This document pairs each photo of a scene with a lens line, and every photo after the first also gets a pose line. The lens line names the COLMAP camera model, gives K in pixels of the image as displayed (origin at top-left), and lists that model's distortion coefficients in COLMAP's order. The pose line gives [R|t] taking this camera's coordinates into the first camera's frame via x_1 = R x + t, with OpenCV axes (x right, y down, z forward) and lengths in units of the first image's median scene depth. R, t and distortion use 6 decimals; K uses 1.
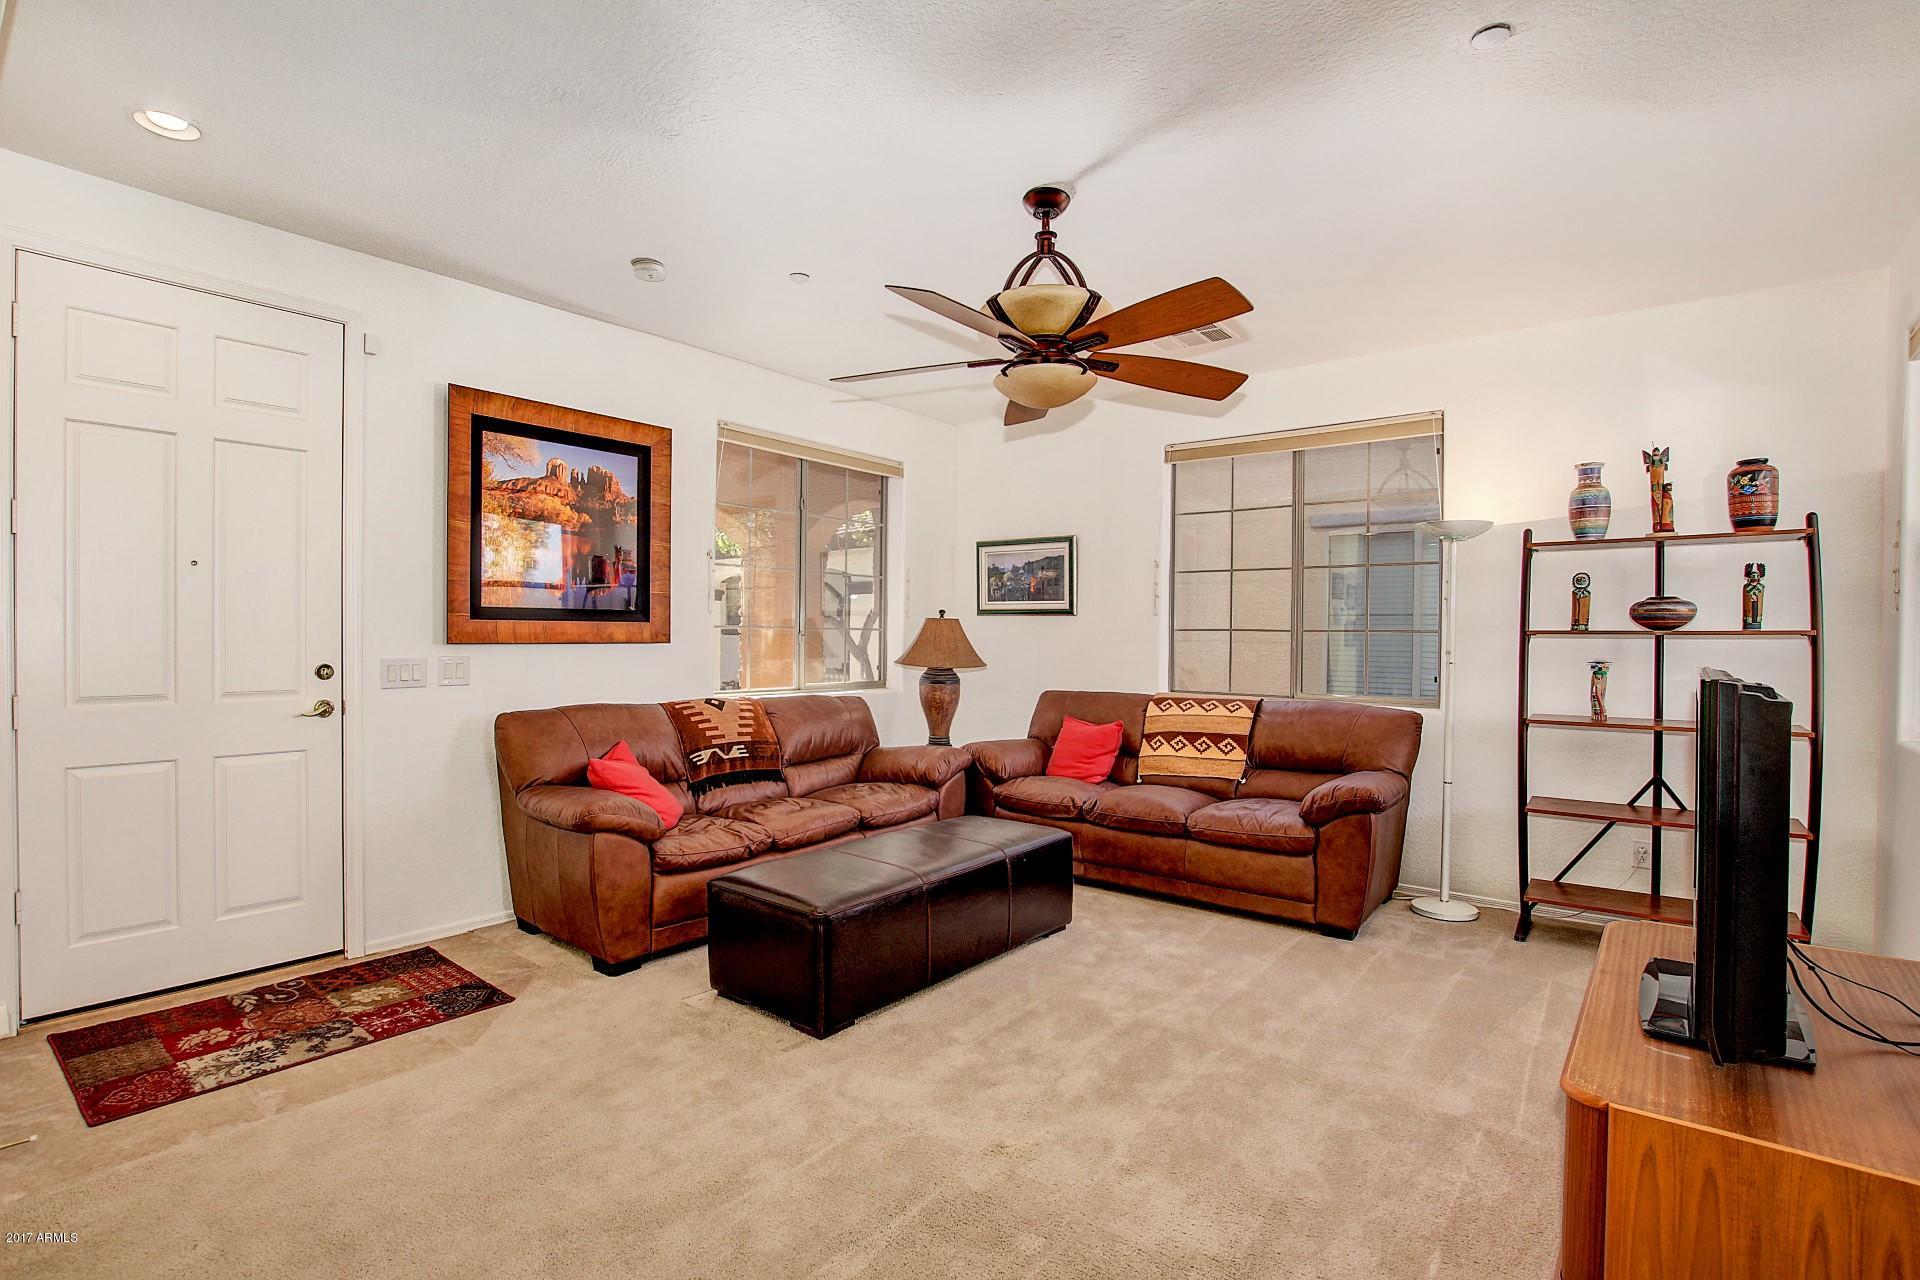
lens RADIAL K [[897.3, 0, 943.9], [0, 897.3, 647.1], [0, 0, 1]] dist [-0.033024, 0.000707]
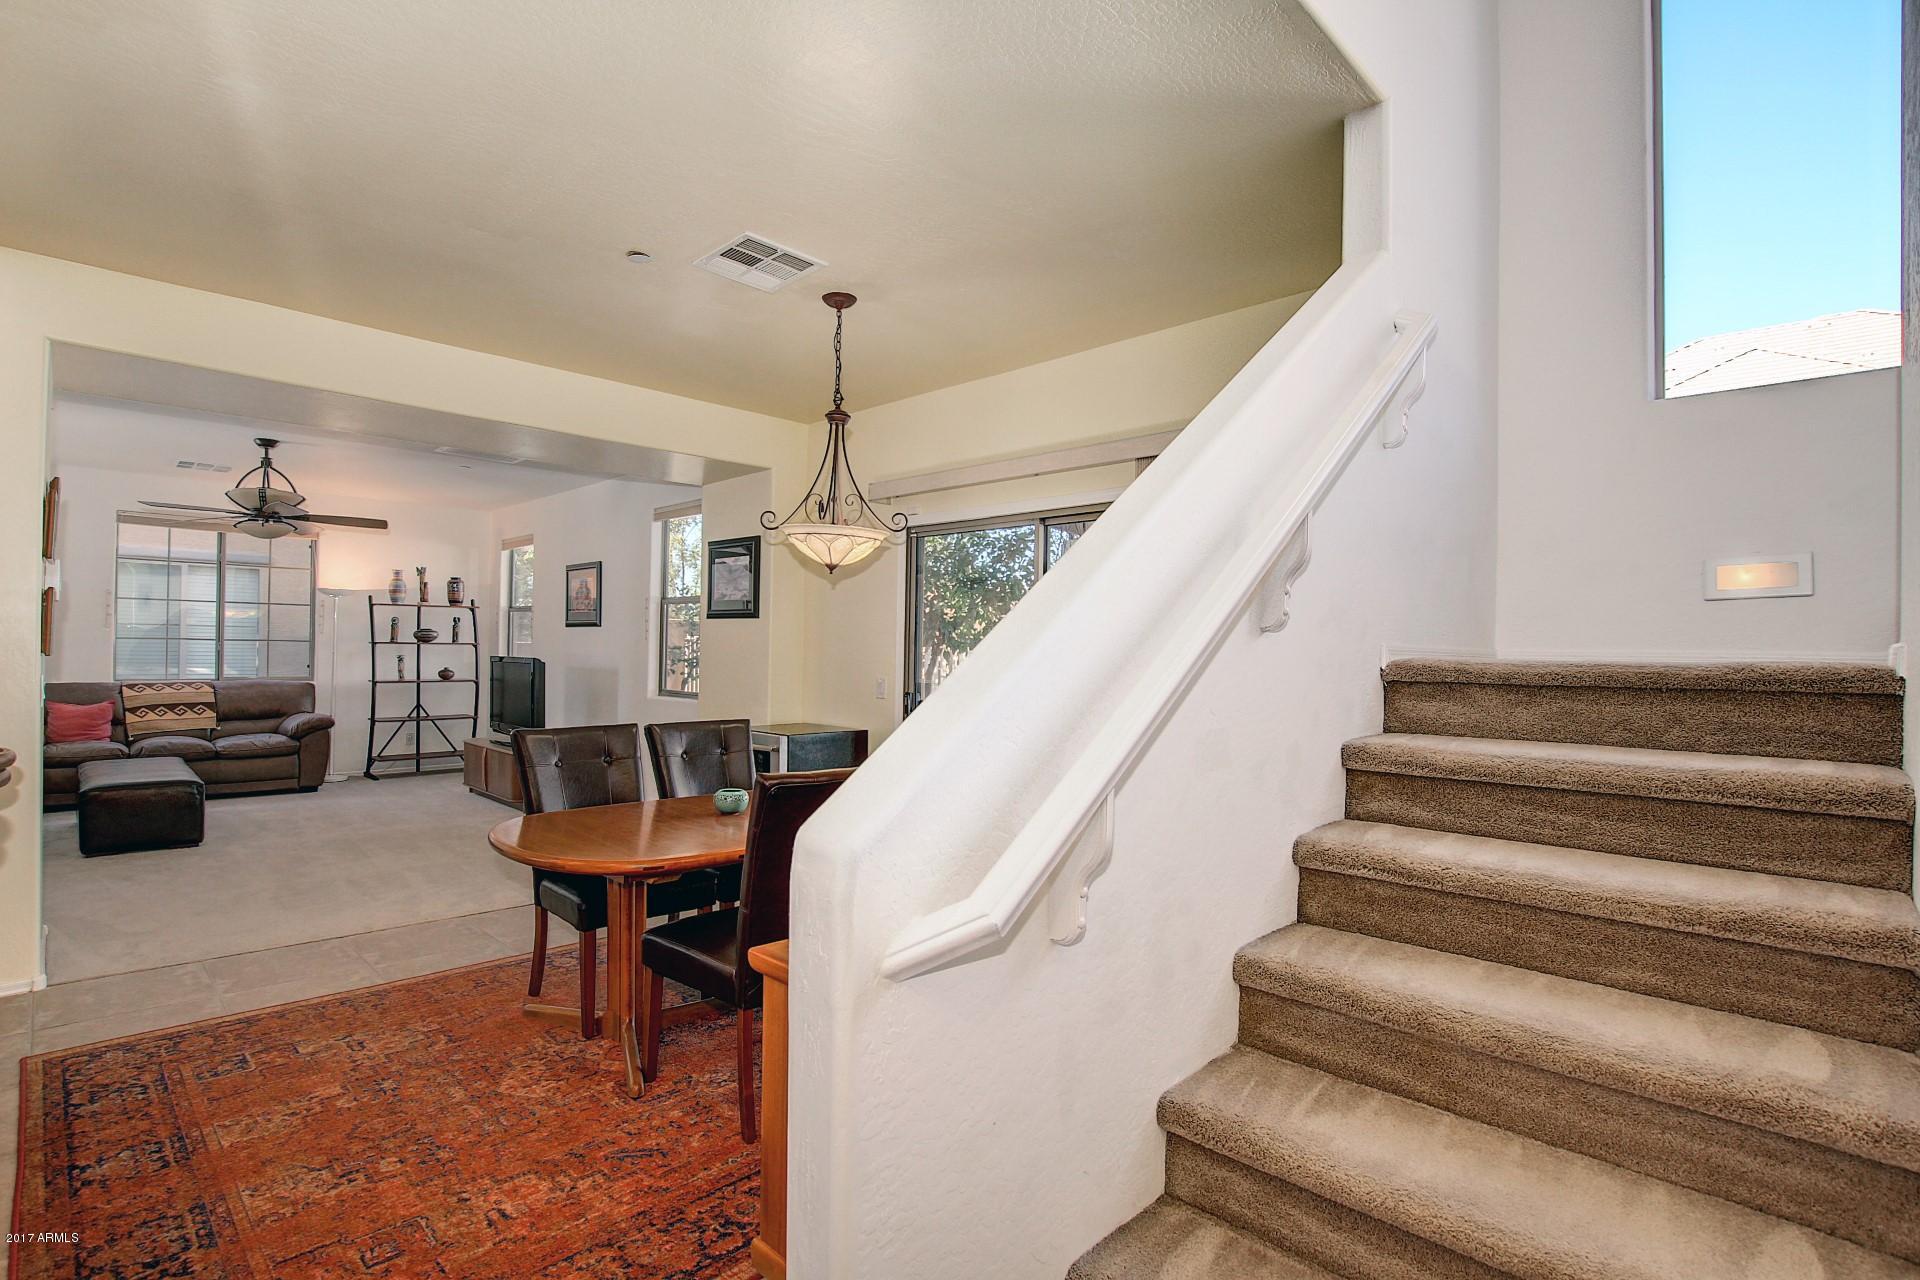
lens RADIAL K [[897.3, 0, 956.9], [0, 897.3, 649.0], [0, 0, 1]] dist [-0.033024, 0.000707]
pose [[0.076928, -0.004532, 0.997026, -1.356304], [0.000641, 0.999990, 0.004496, -0.009116], [-0.997036, 0.000293, 0.076931, -0.594760]]
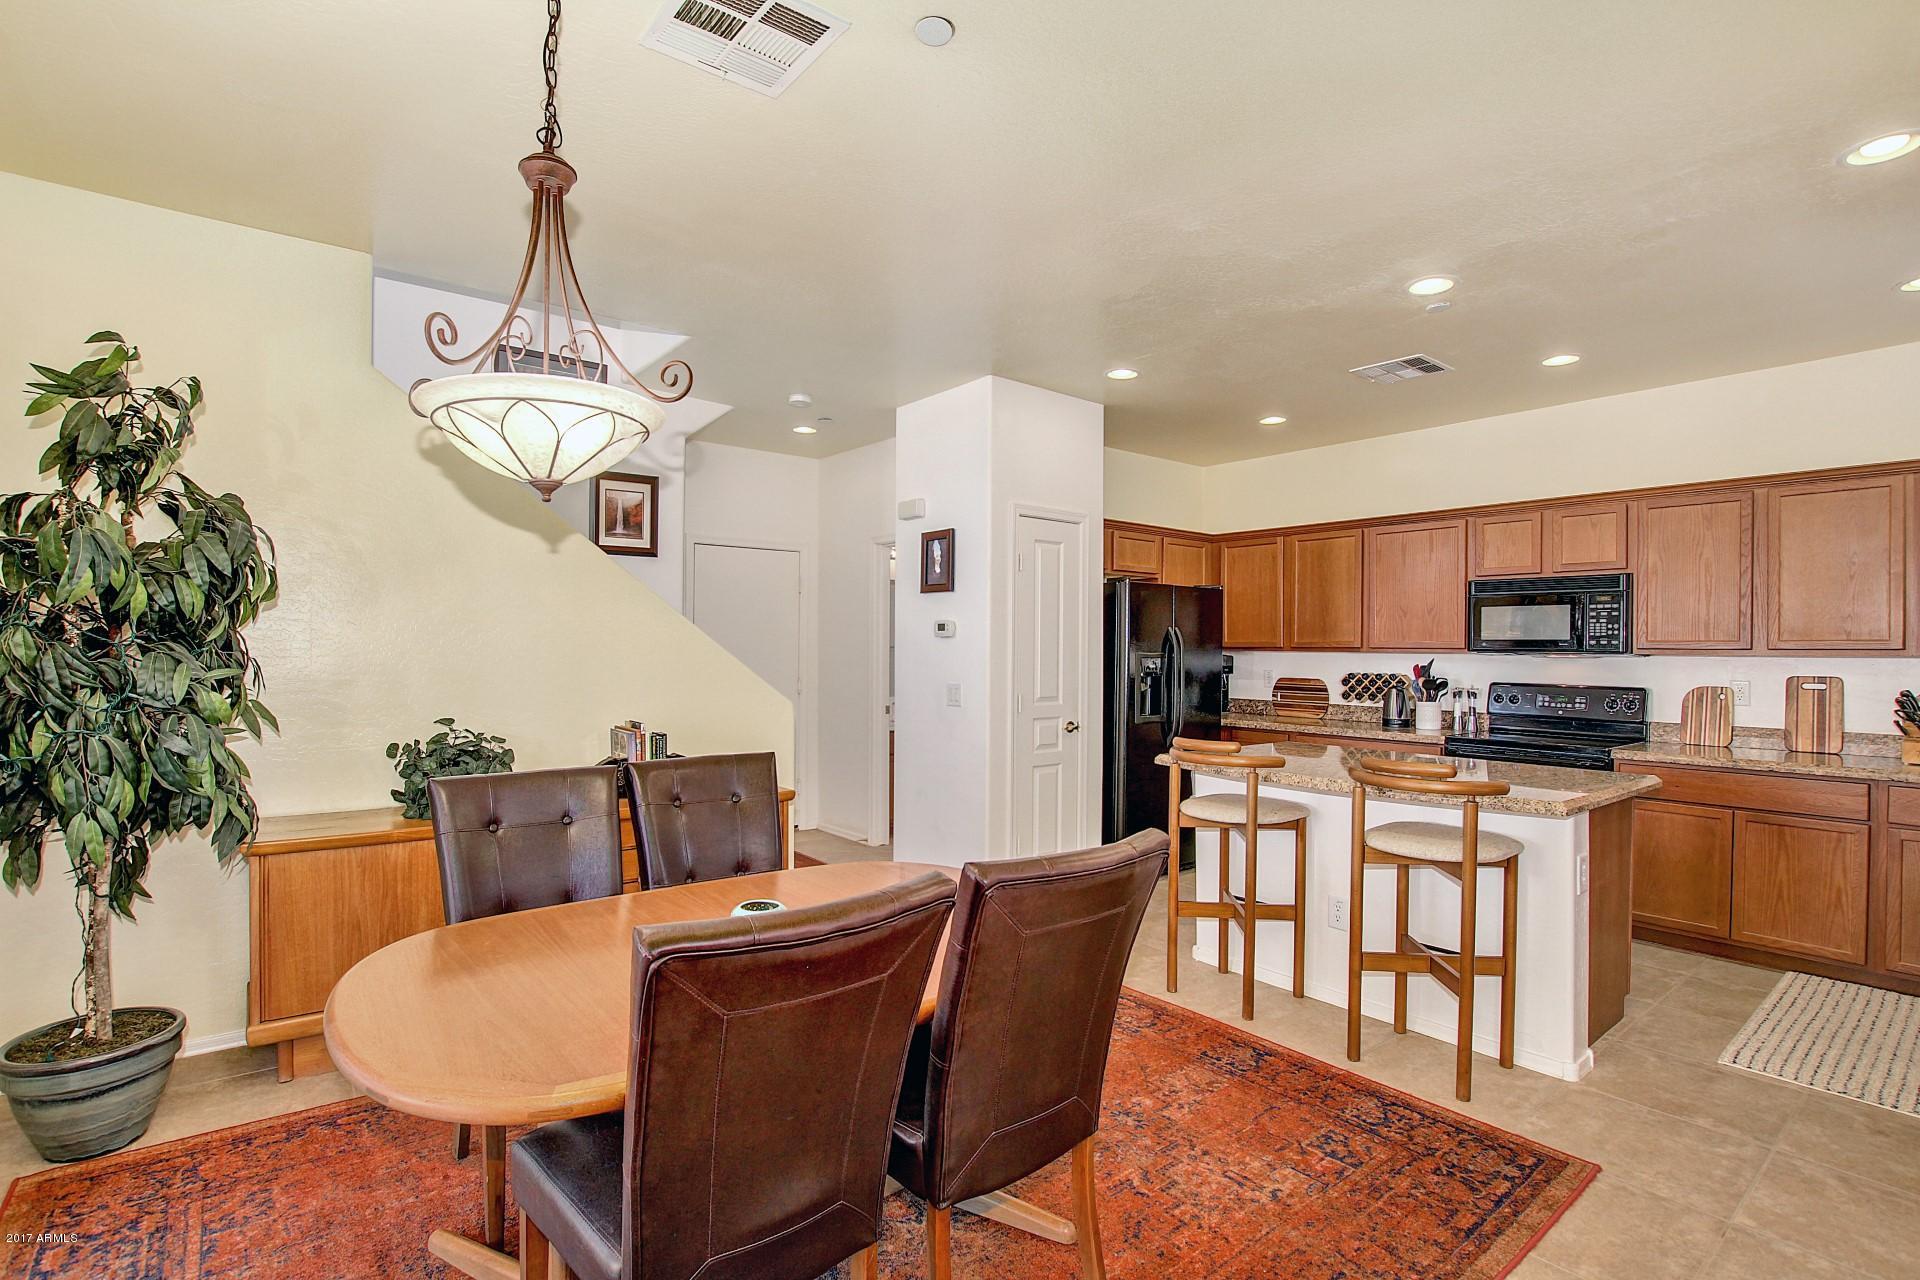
lens RADIAL K [[897.3, 0, 942.8], [0, 897.3, 645.7], [0, 0, 1]] dist [-0.033024, 0.000707]
pose [[-0.217134, -0.013983, -0.976042, -0.127923], [-0.024901, 0.999651, -0.008781, -0.016815], [0.975824, 0.022398, -0.217407, -0.140389]]
